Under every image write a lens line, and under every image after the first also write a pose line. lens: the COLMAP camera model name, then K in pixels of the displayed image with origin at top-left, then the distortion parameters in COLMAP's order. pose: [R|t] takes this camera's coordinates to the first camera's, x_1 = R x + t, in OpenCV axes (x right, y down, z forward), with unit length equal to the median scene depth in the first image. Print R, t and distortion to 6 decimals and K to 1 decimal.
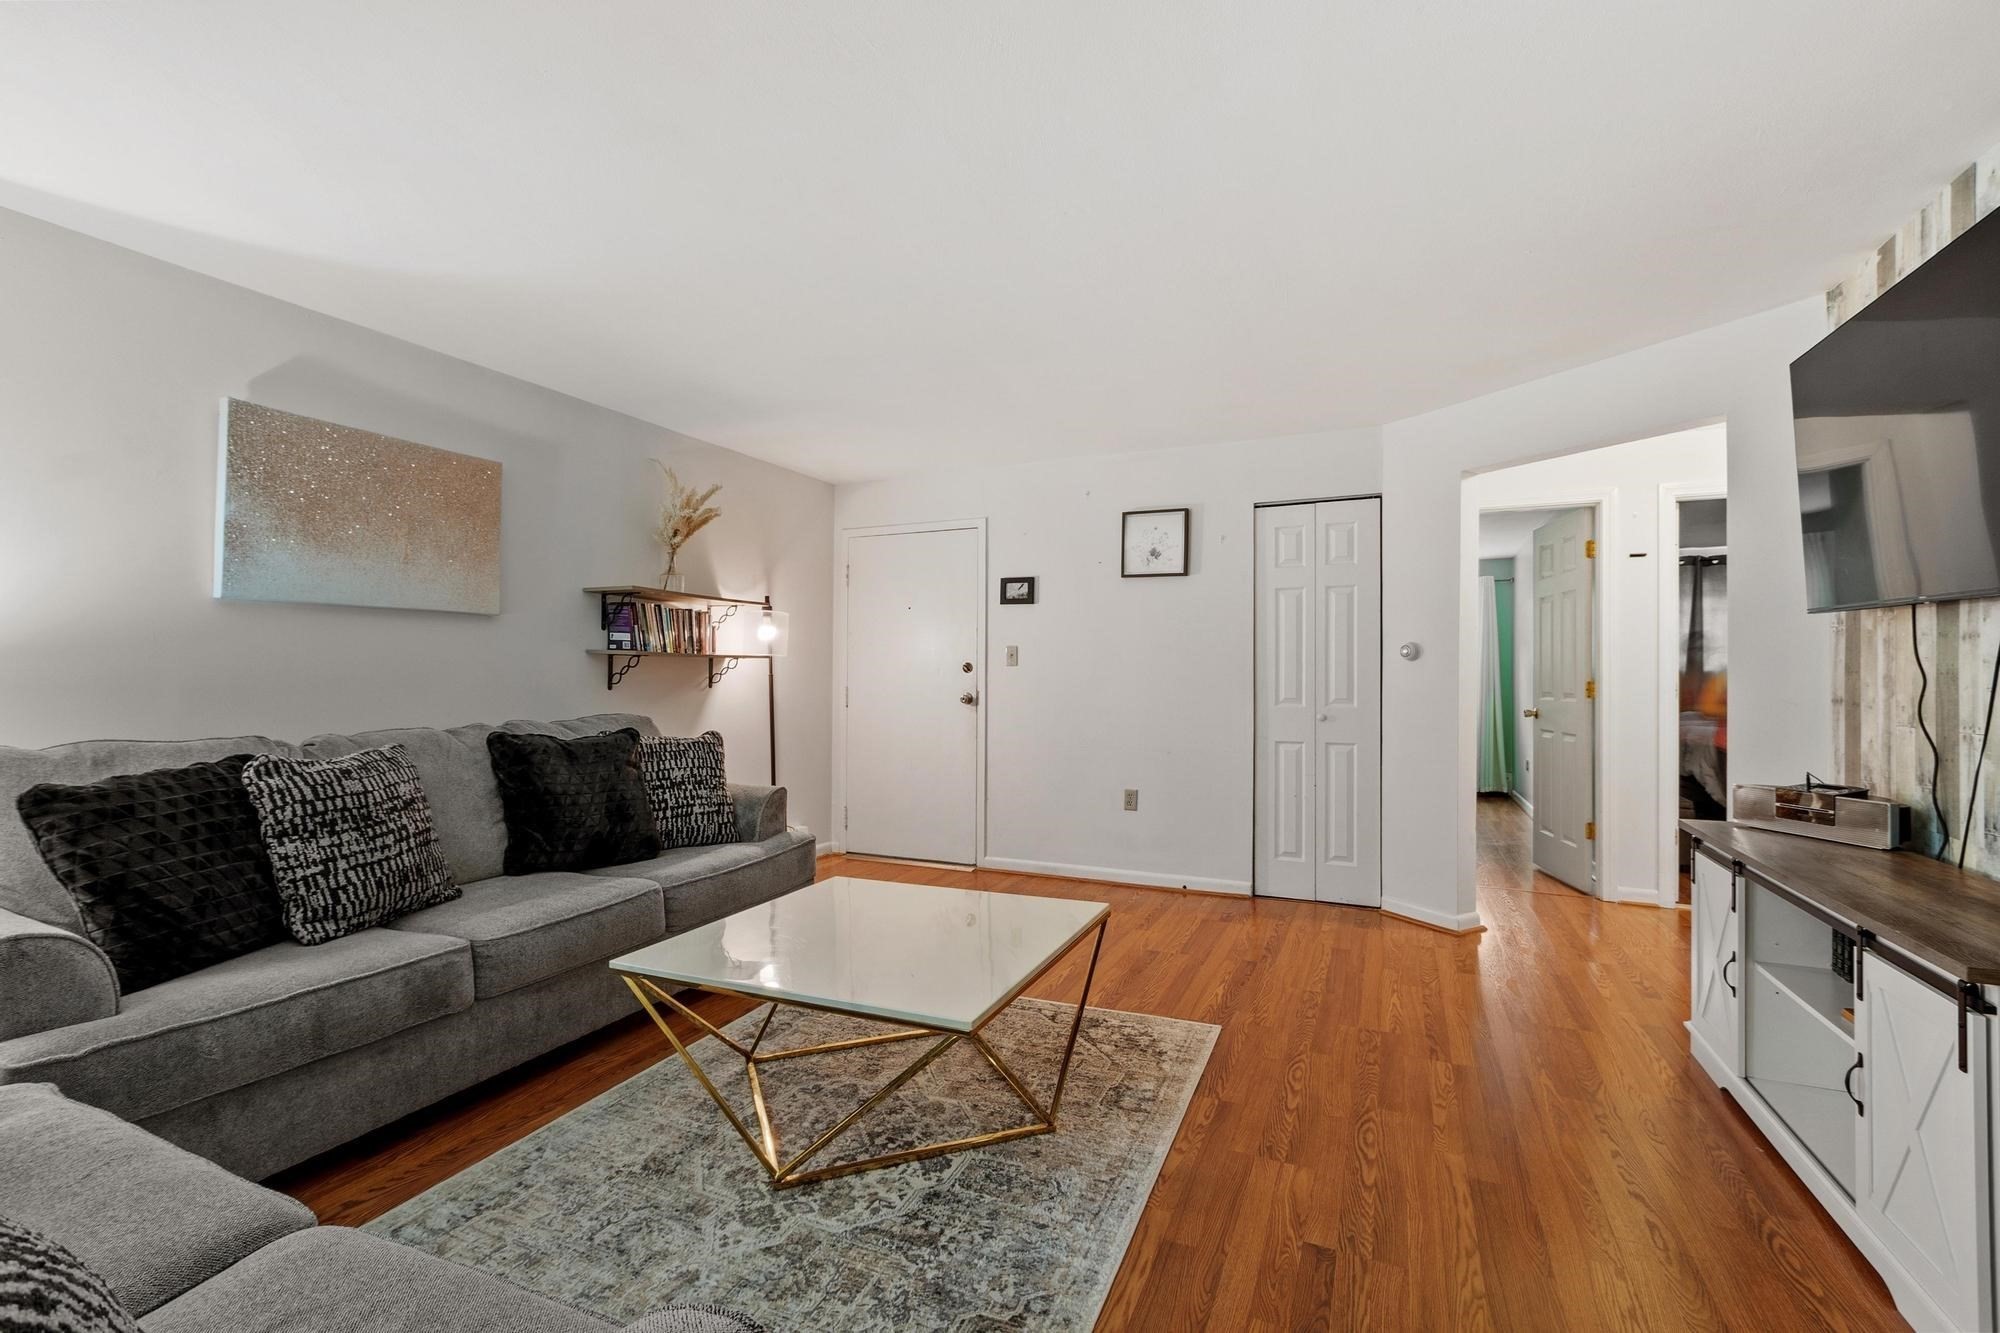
lens RADIAL K [[891.8, 0, 1000.5], [0, 891.8, 663.3], [0, 0, 1]] dist [0.001058, 0.000920]
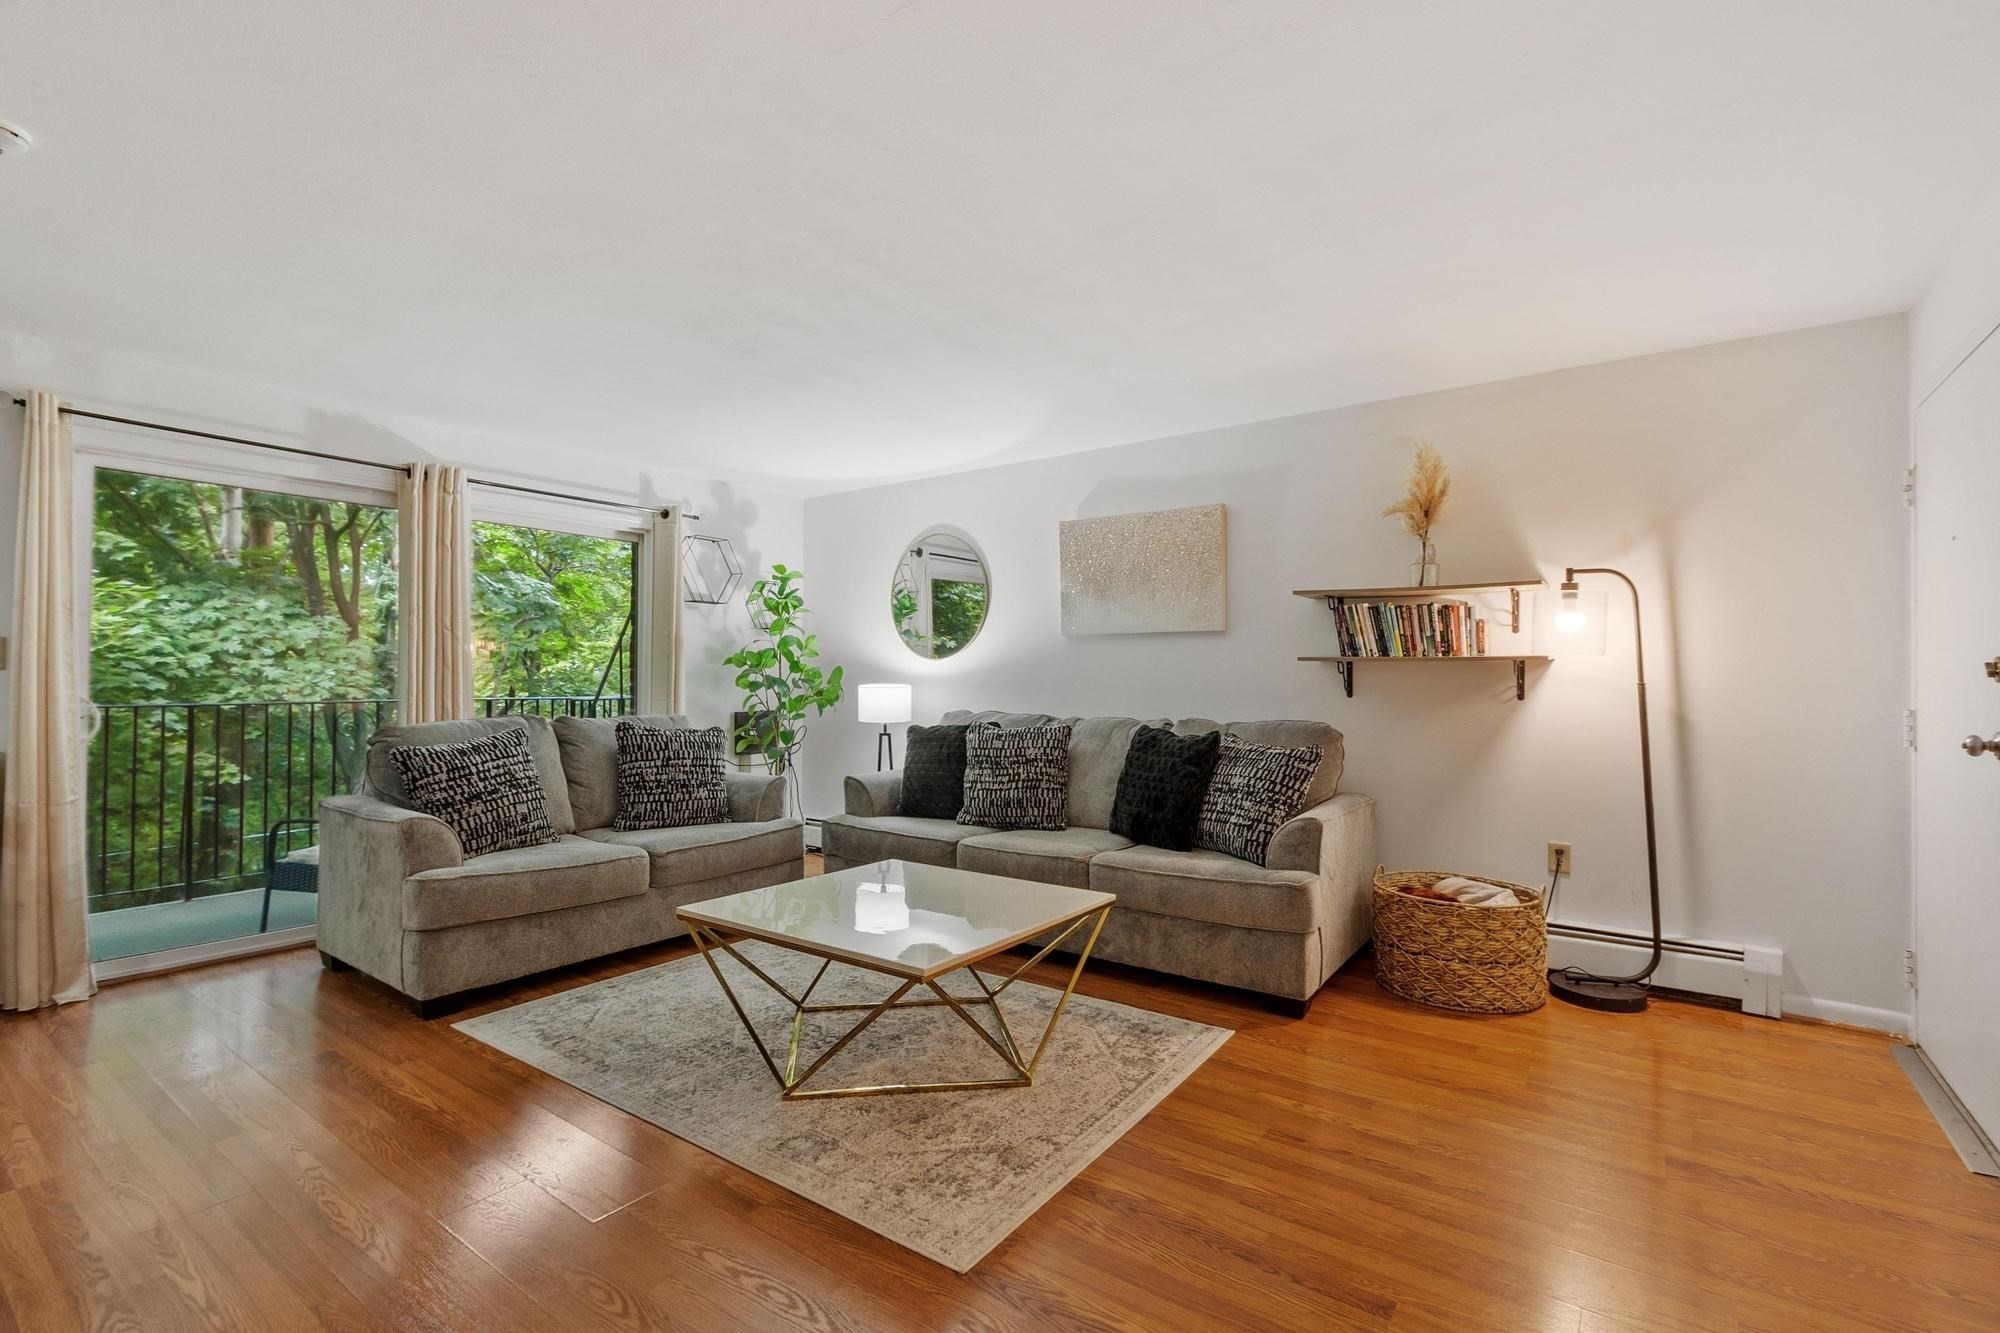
lens RADIAL K [[891.8, 0, 969.0], [0, 891.8, 670.2], [0, 0, 1]] dist [0.001058, 0.000920]
pose [[-0.225434, 0.005448, -0.974243, 0.782603], [0.016548, 0.999862, 0.001762, -0.009339], [0.974118, -0.015725, -0.225493, 1.062922]]
